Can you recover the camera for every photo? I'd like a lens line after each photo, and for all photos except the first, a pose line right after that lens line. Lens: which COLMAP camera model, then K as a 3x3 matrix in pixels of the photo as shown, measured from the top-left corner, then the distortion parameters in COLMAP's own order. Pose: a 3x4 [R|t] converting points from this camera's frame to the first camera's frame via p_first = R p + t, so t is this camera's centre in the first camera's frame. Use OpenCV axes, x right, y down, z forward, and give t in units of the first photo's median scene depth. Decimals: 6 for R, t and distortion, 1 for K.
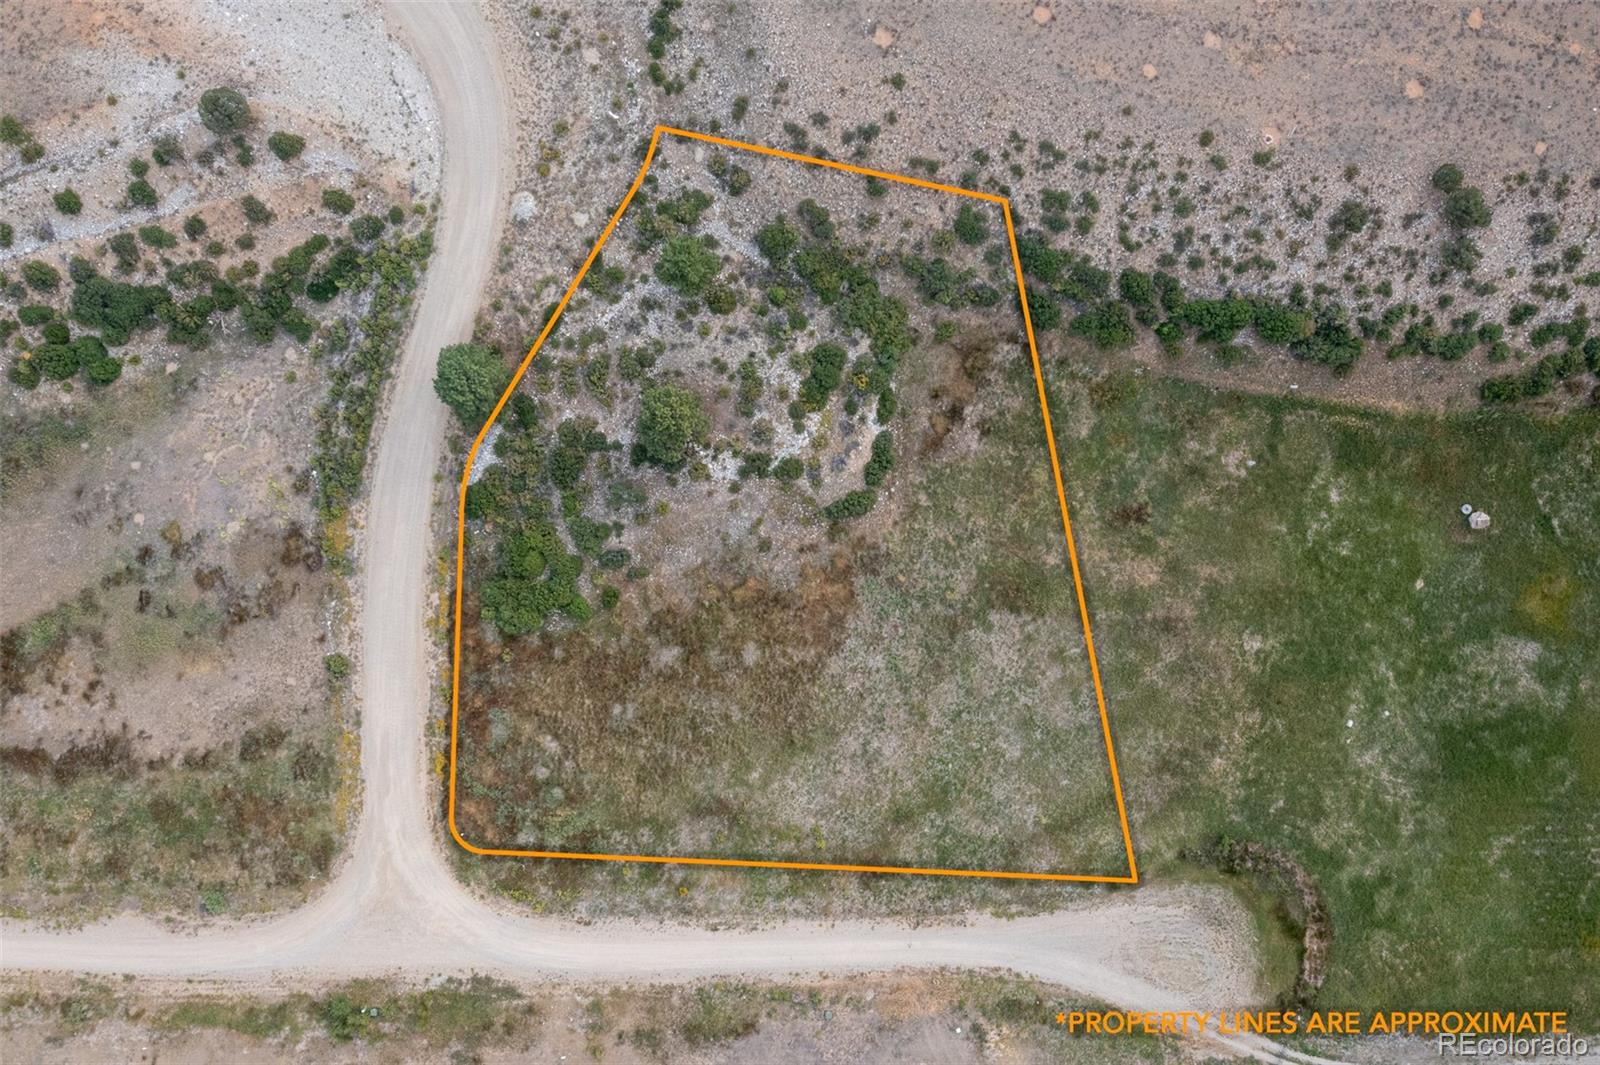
lens RADIAL K [[1257.3, 0, 800.0], [0, 1257.3, 532.5], [0, 0, 1]] dist [-0.007812, -0.003383]
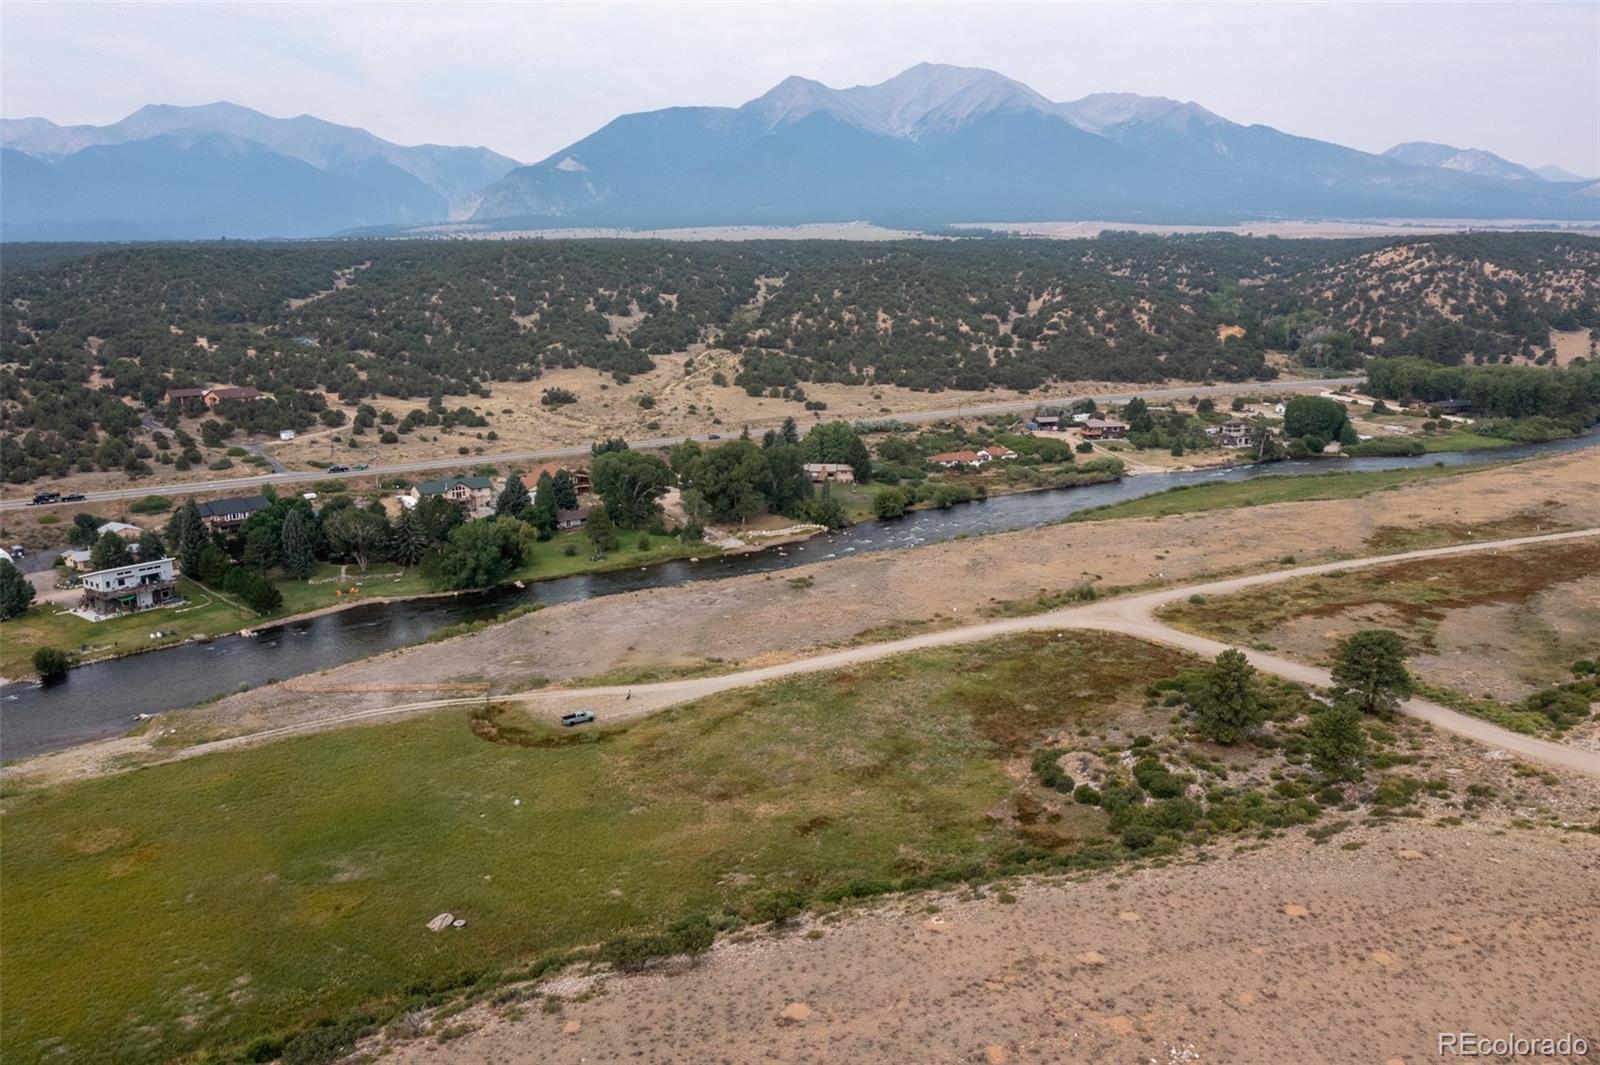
lens RADIAL K [[1257.3, 0, 800.0], [0, 1257.3, 532.5], [0, 0, 1]] dist [-0.007812, -0.003383]
pose [[-0.872888, 0.118709, -0.473259, 0.715437], [-0.487808, -0.191536, 0.851679, -0.798655], [0.010456, 0.974280, 0.225097, 0.585922]]
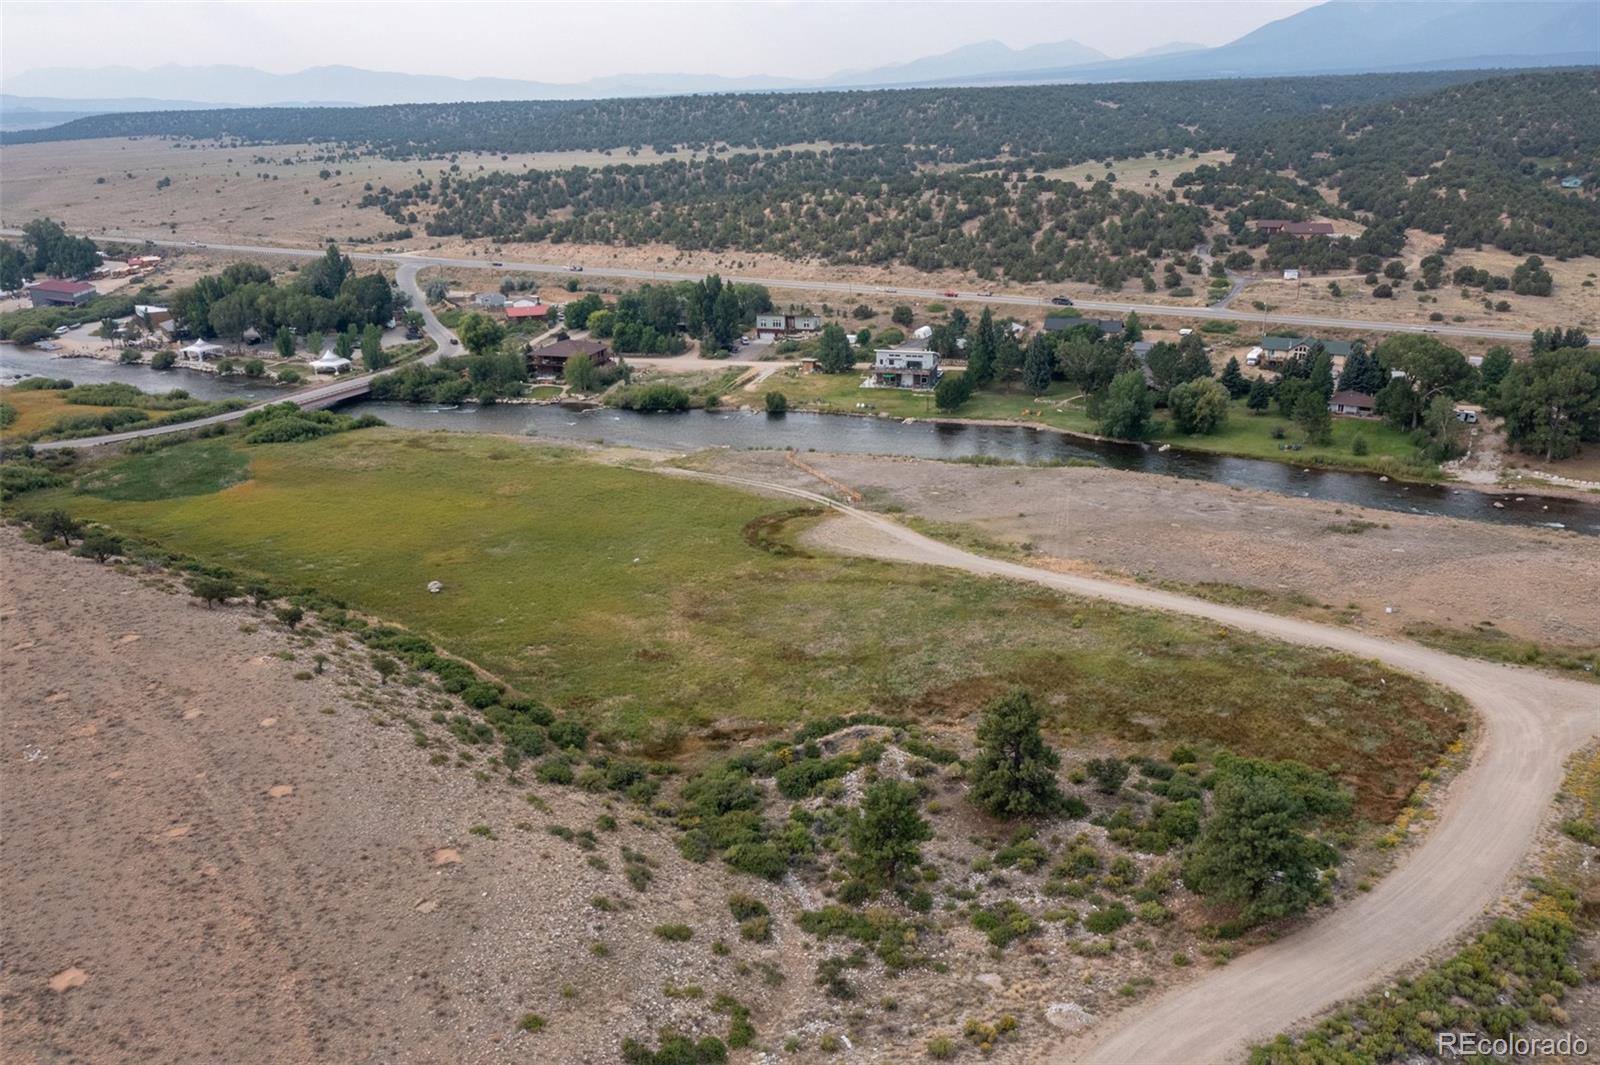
lens RADIAL K [[1257.3, 0, 800.0], [0, 1257.3, 532.5], [0, 0, 1]] dist [-0.007812, -0.003383]
pose [[-0.798779, -0.174444, 0.575779, -0.406548], [0.600961, -0.276297, 0.750004, -0.689263], [0.028252, 0.945108, 0.325535, 0.599249]]
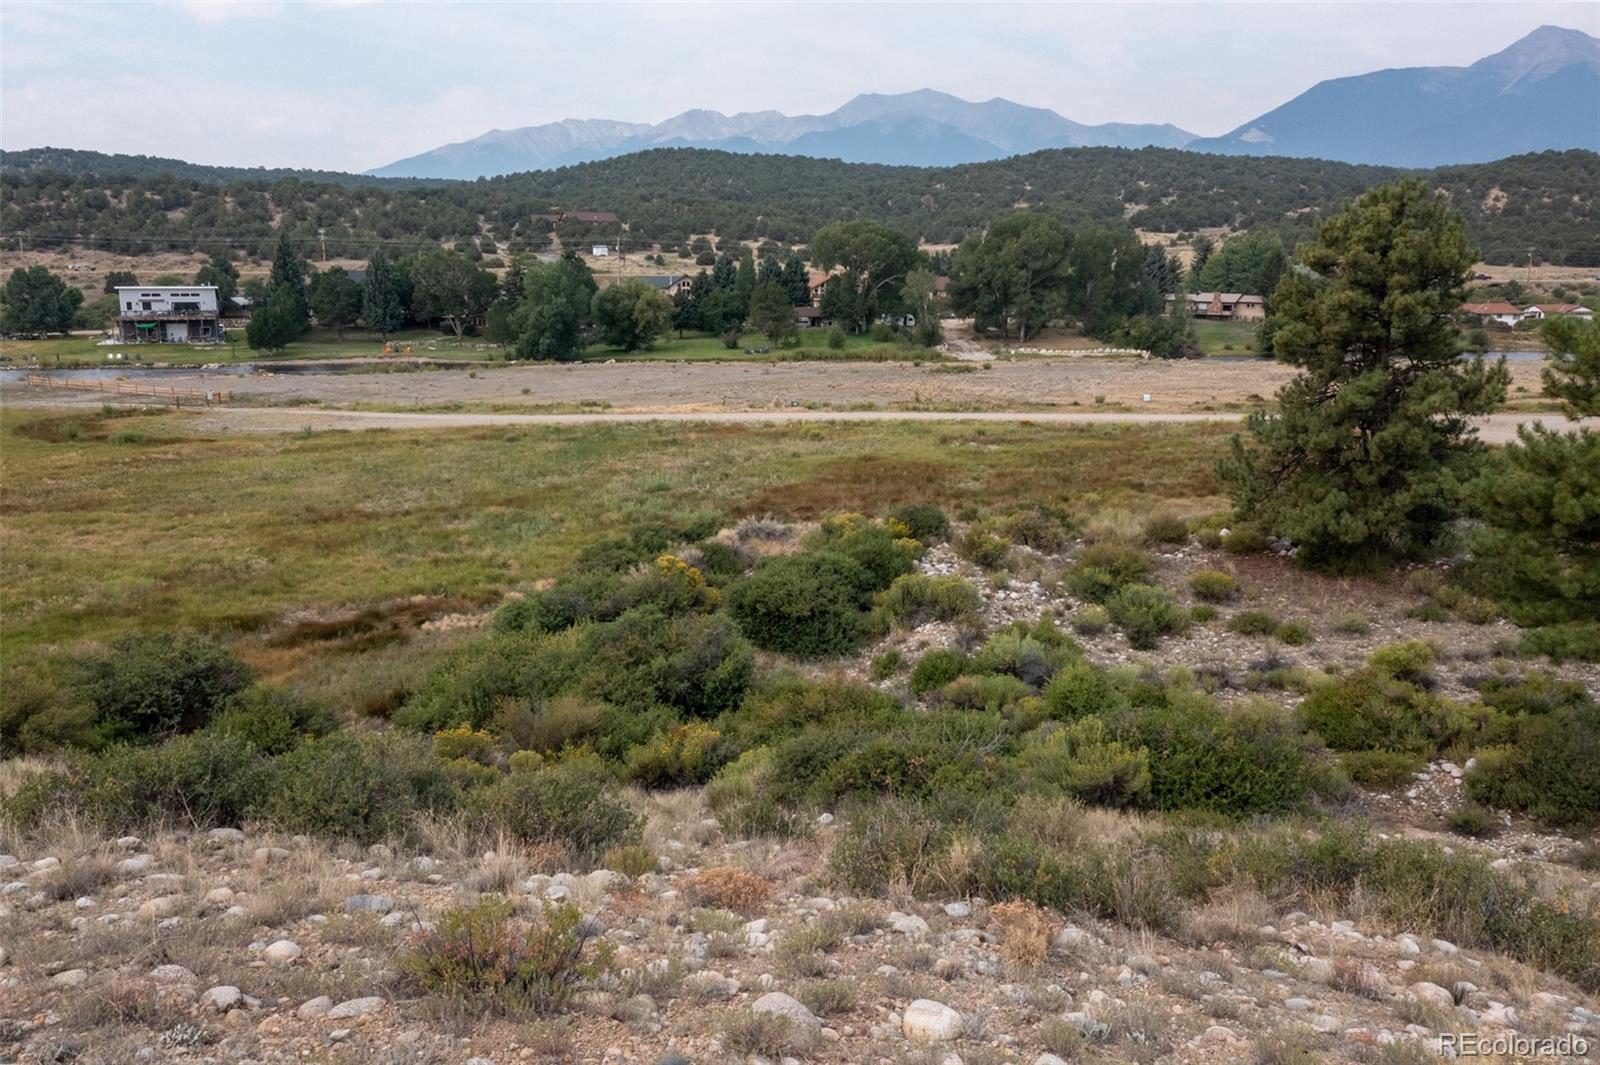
lens RADIAL K [[1297.1, 0, 800.0], [0, 1297.1, 532.5], [0, 0, 1]] dist [-0.005276, -0.002614]
pose [[-0.999988, 0.003705, -0.003097, 0.024872], [-0.003856, -0.226430, 0.974020, -0.370272], [0.002907, 0.974020, 0.226441, 0.939081]]
